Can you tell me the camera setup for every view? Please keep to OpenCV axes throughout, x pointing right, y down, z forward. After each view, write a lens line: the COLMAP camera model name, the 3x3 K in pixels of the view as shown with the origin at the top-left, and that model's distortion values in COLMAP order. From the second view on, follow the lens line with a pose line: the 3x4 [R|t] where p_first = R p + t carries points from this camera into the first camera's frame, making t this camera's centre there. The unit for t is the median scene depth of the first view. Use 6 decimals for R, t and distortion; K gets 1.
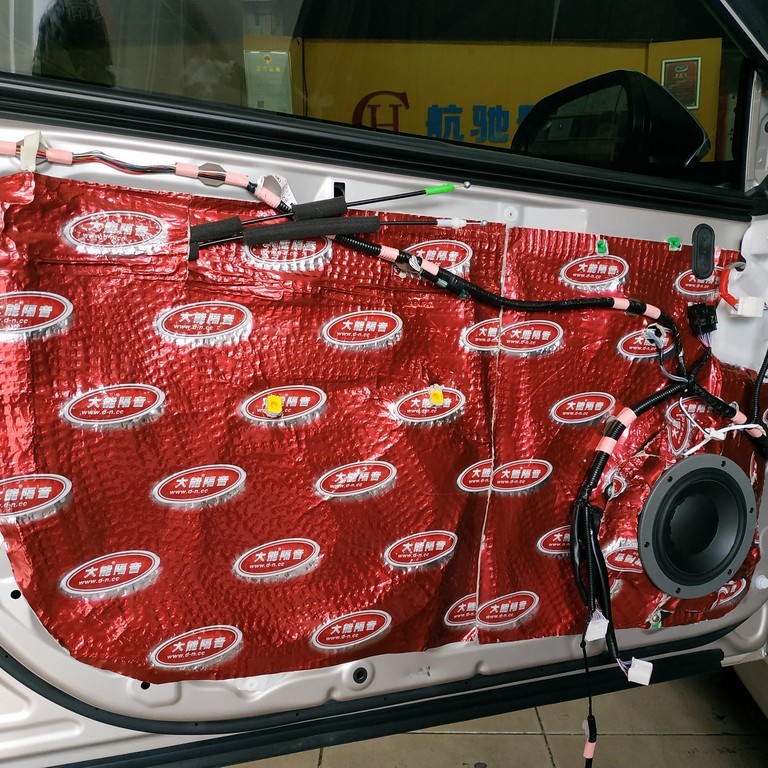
lens RADIAL K [[776.9, 0, 385.7], [0, 776.9, 384.1], [0, 0, 1]] dist [-0.011269, 0.000000]
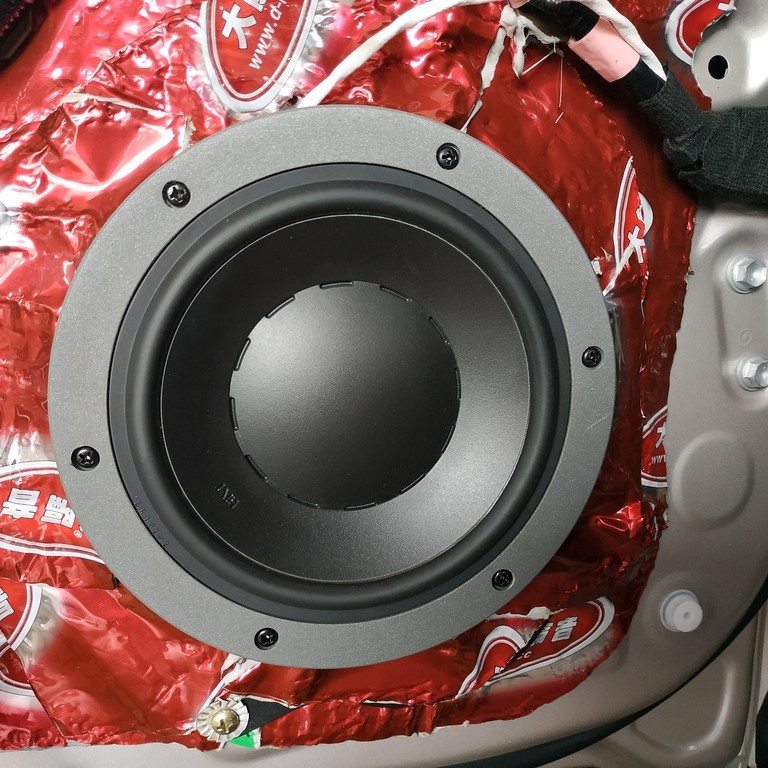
lens RADIAL K [[776.9, 0, 382.7], [0, 776.9, 384.3], [0, 0, 1]] dist [-0.011269, 0.000000]
pose [[0.986631, 0.023400, -0.161280, 0.445274], [-0.012898, 0.997746, 0.065858, 0.155963], [0.162457, -0.062898, 0.984709, 0.726293]]
